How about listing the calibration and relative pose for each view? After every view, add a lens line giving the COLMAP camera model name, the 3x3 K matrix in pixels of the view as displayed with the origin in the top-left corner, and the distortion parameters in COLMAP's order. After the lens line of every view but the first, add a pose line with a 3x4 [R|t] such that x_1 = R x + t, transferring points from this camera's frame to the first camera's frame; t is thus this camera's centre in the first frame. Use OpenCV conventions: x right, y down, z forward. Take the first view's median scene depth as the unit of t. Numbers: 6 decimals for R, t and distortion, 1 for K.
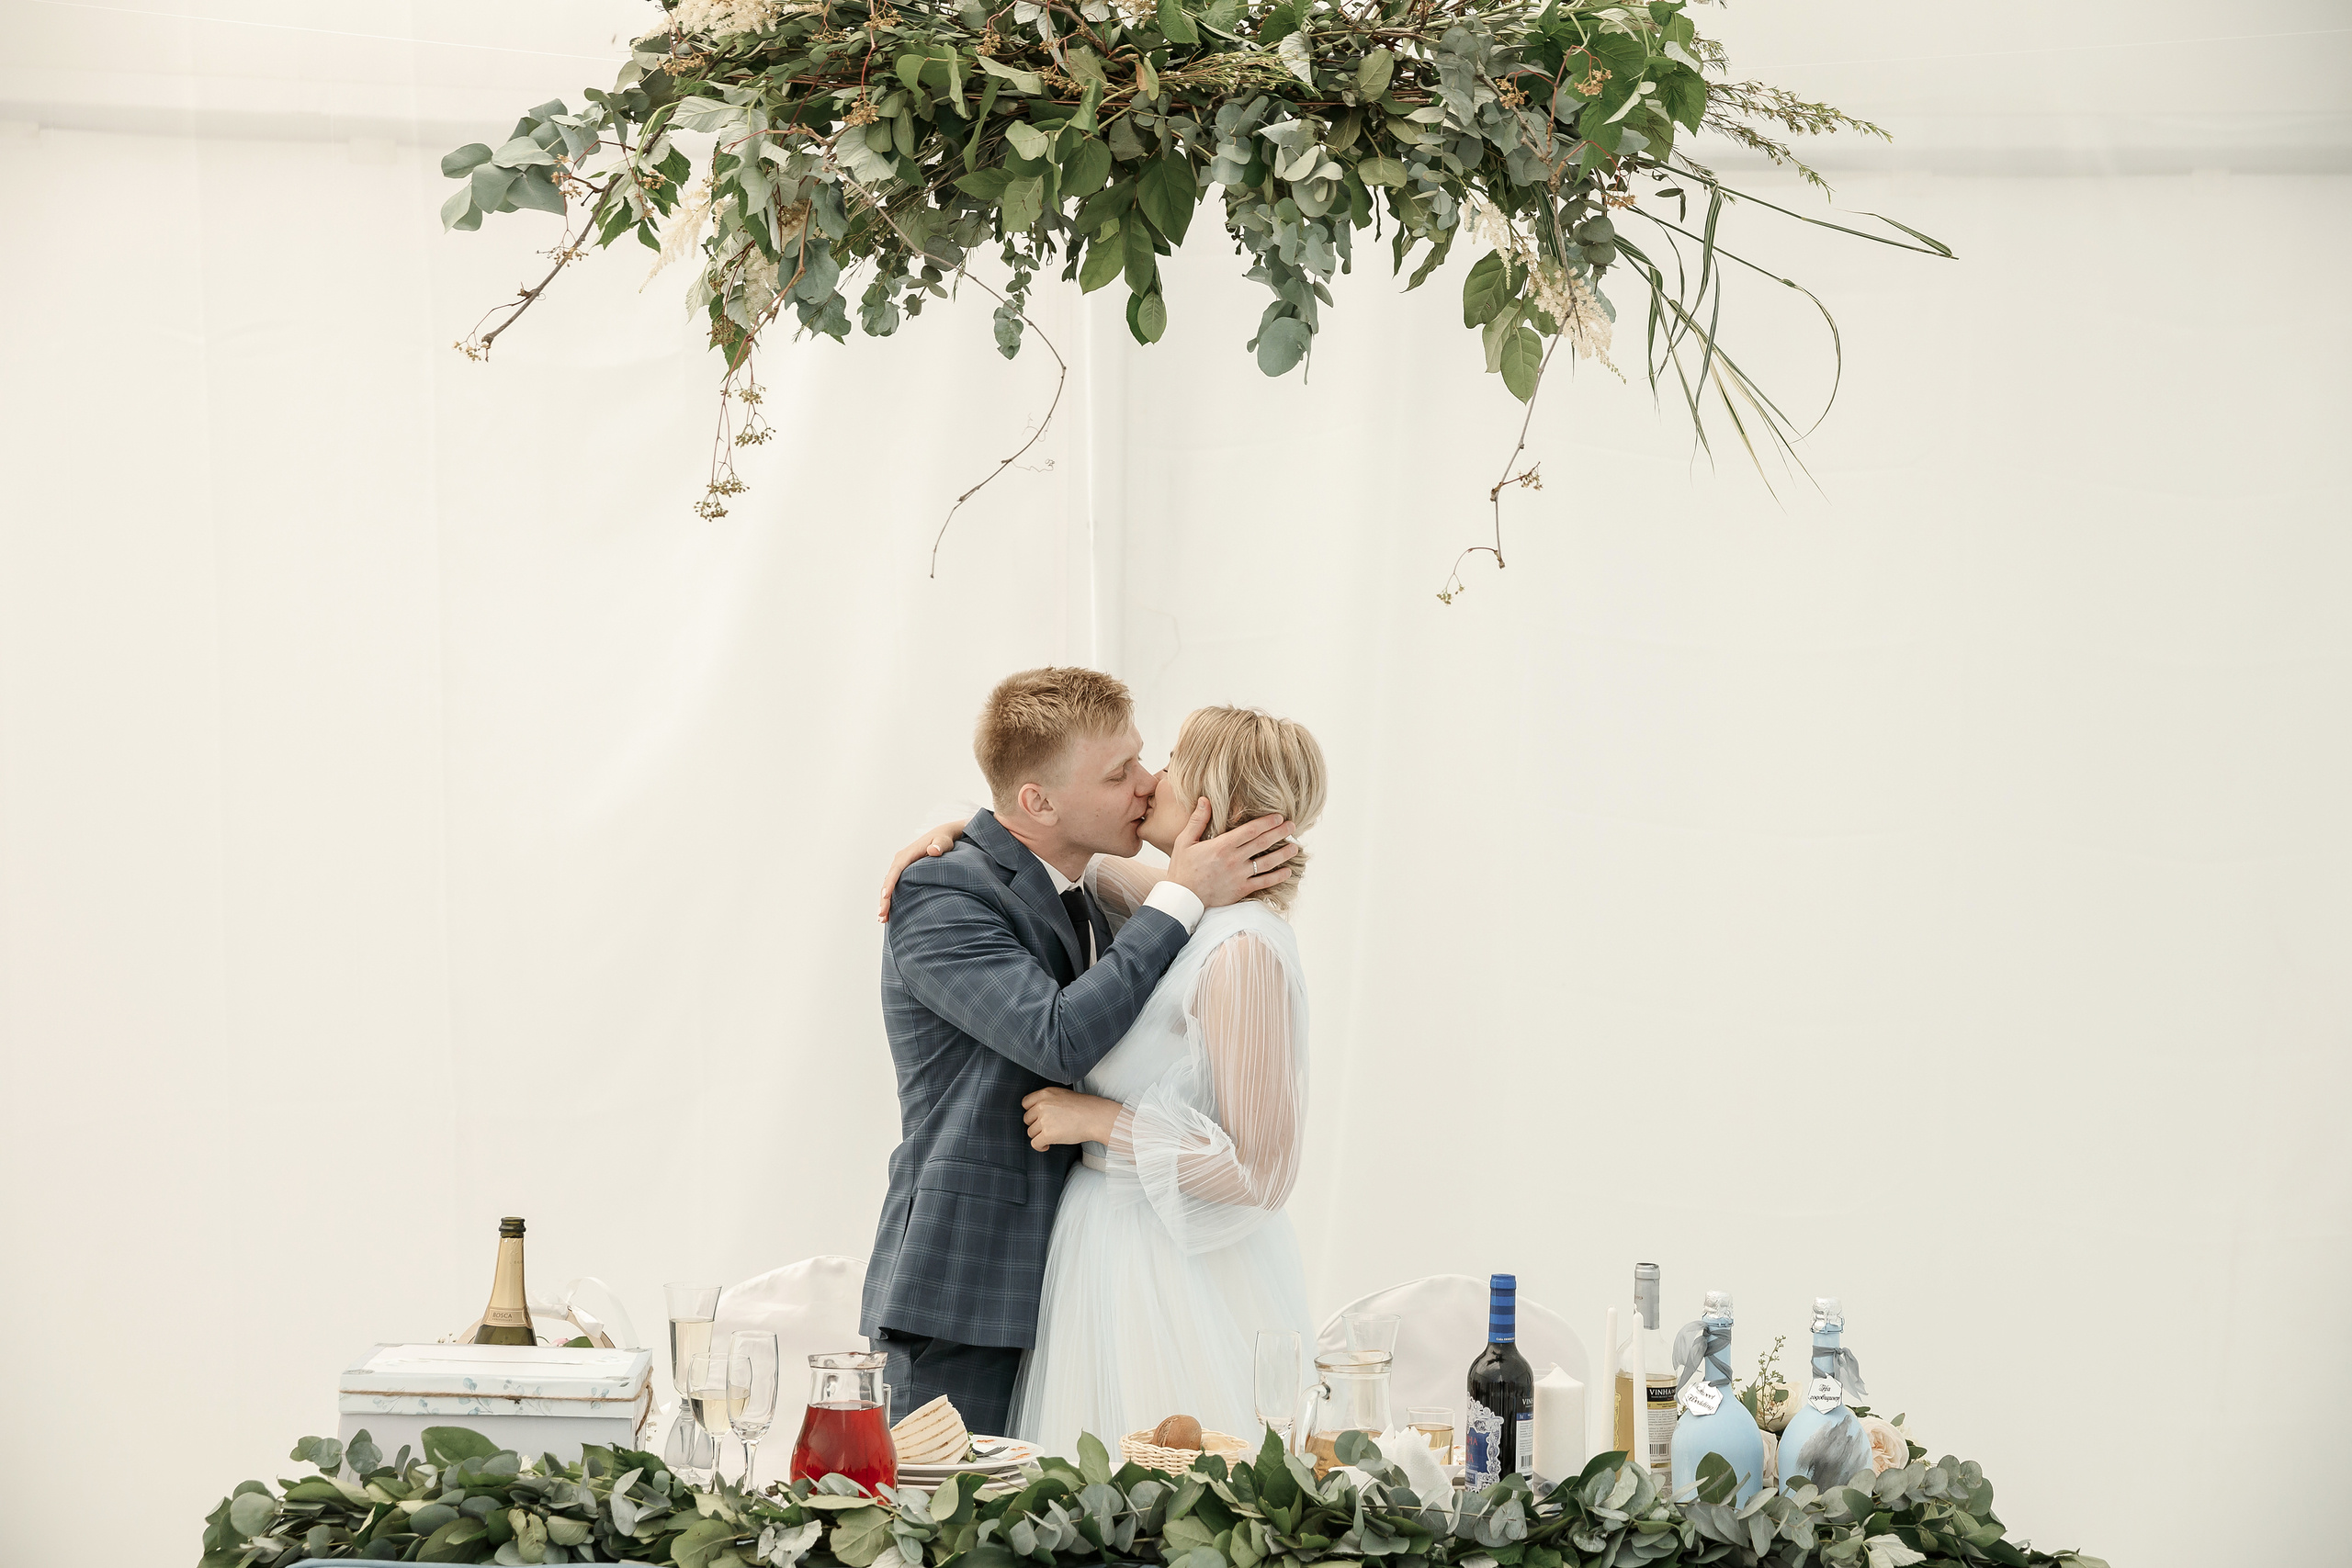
lens RADIAL K [[3783.8, 0, 1191.6], [0, 3783.8, 786.8], [0, 0, 1]] dist [0.214796, 0.000000]
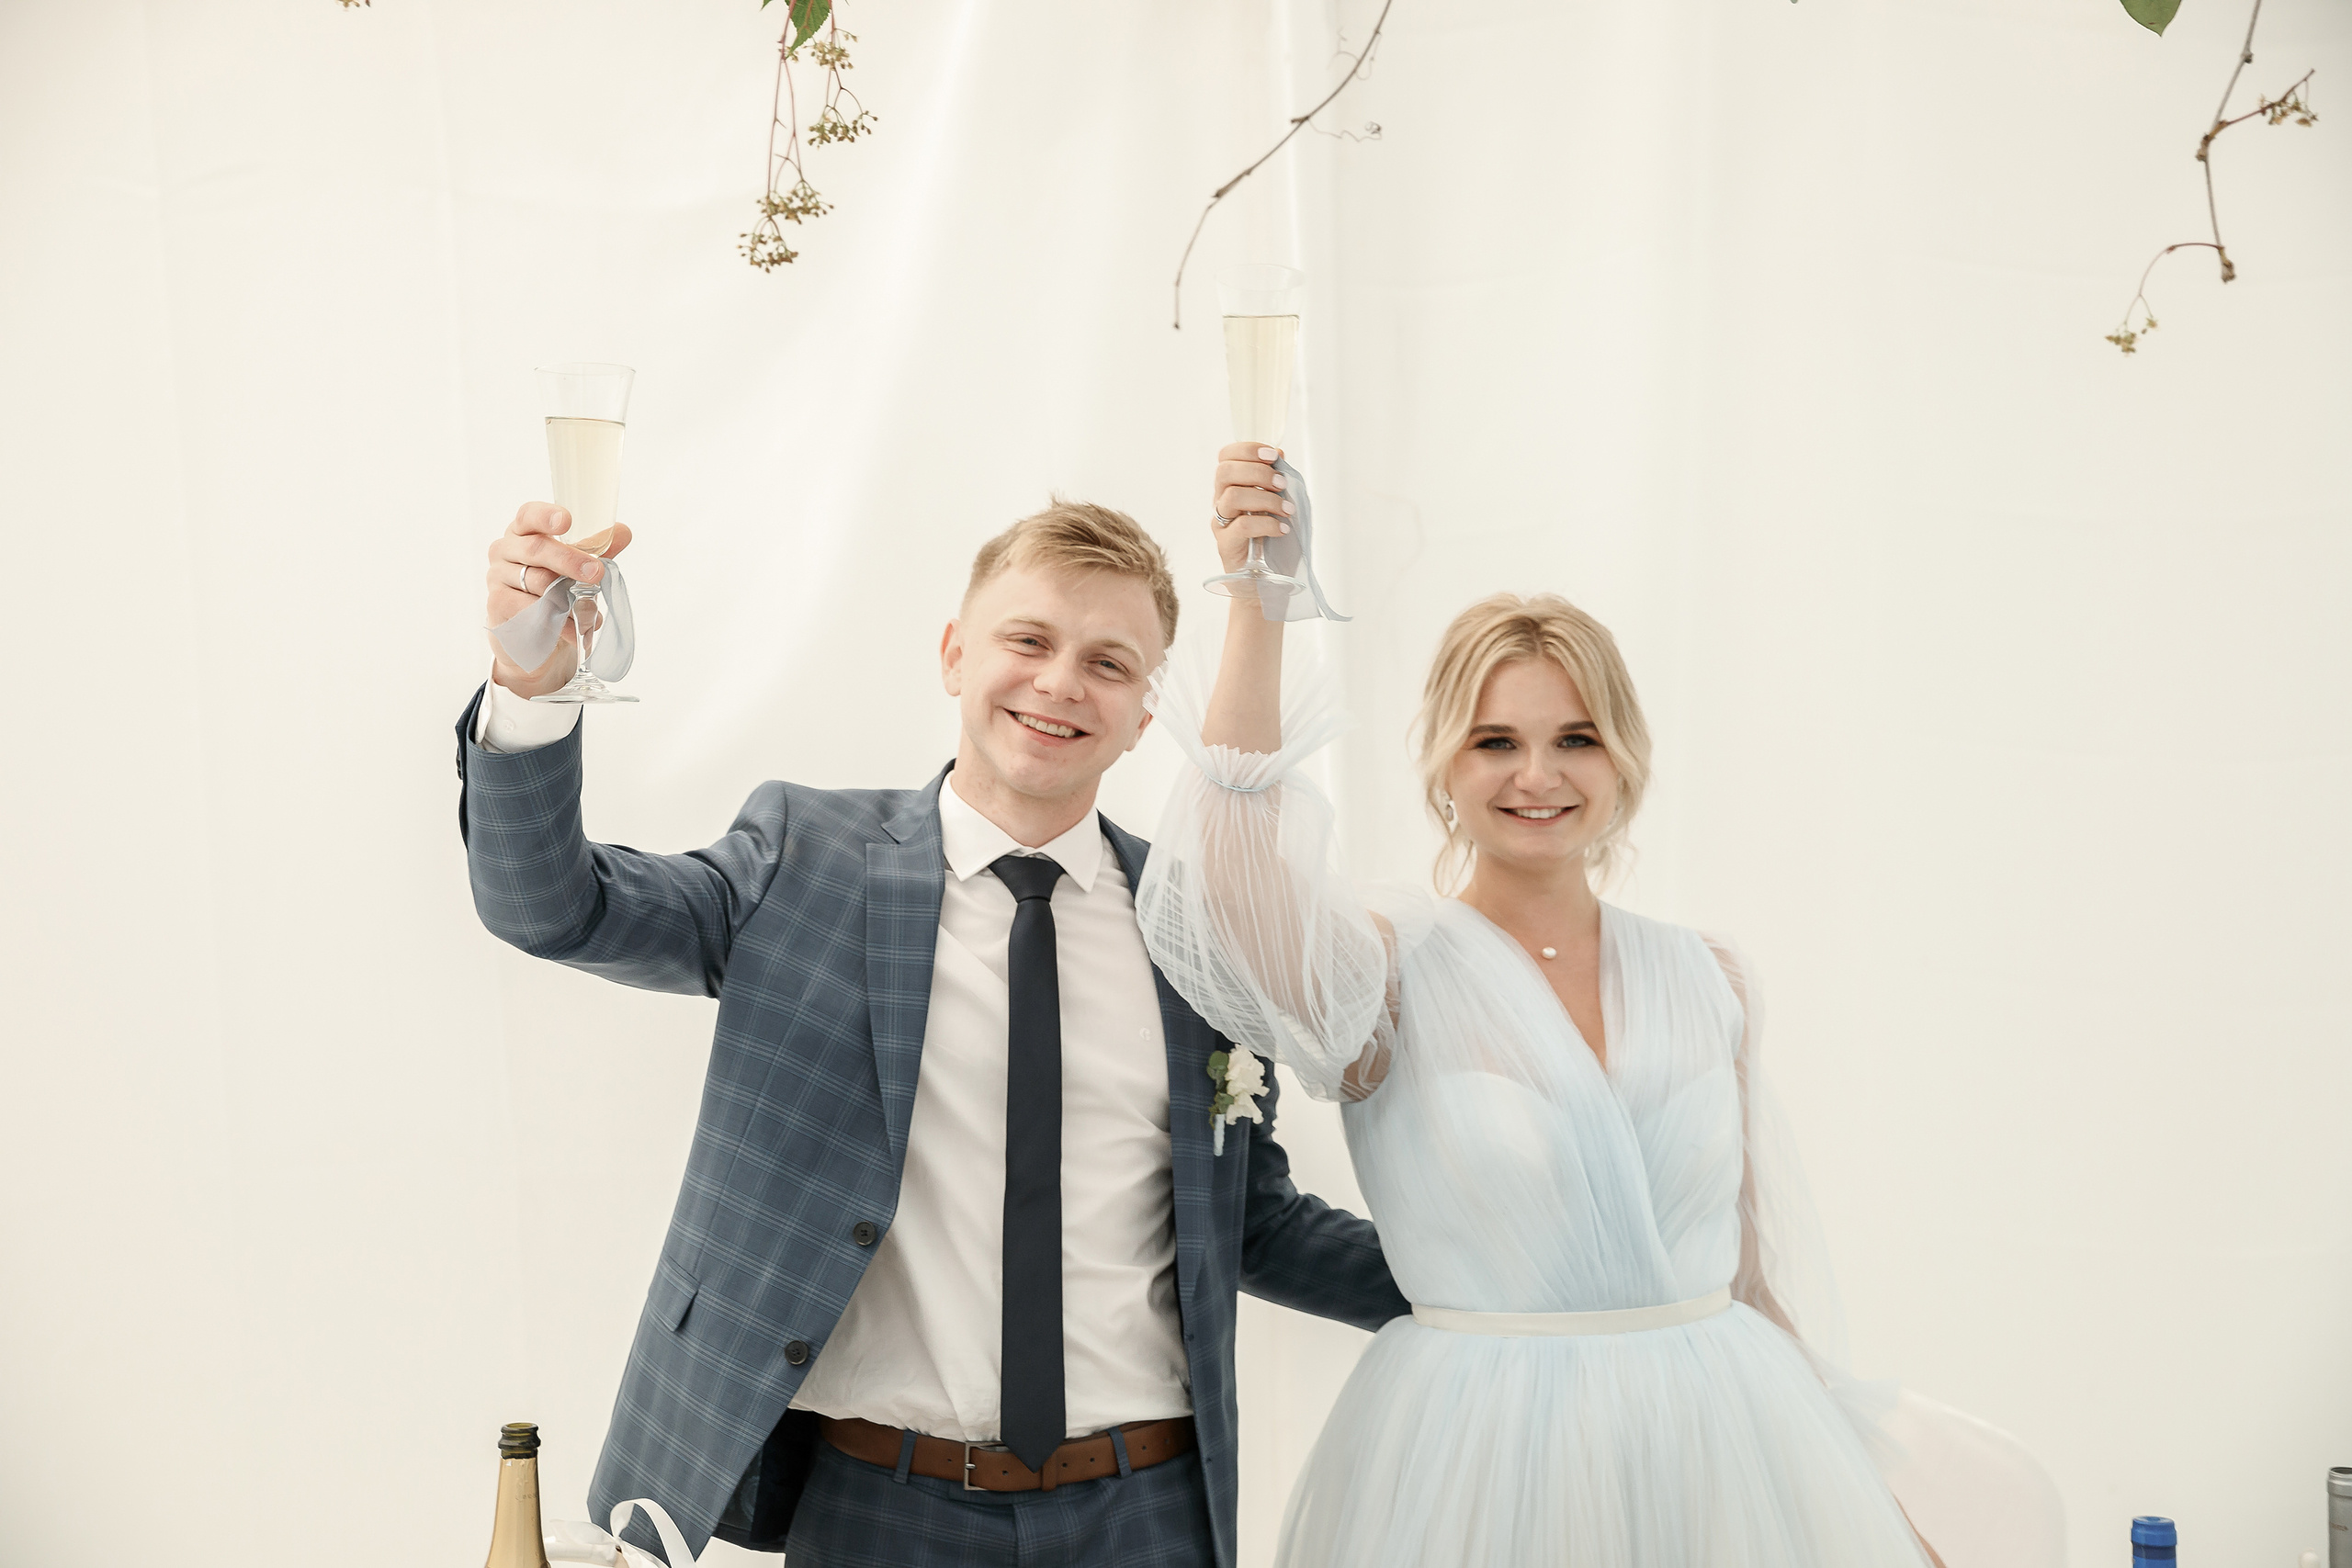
lens RADIAL K [[3410.7, 0, 1168.3], [0, 3410.7, 785.7], [0, 0, 1]] dist [0.094637, 0.000000]
pose [[0.998822, -0.033626, -0.034992, -0.050999], [0.034082, 0.999341, 0.012495, 0.002306], [0.034549, -0.013673, 0.999309, 0.484109]]
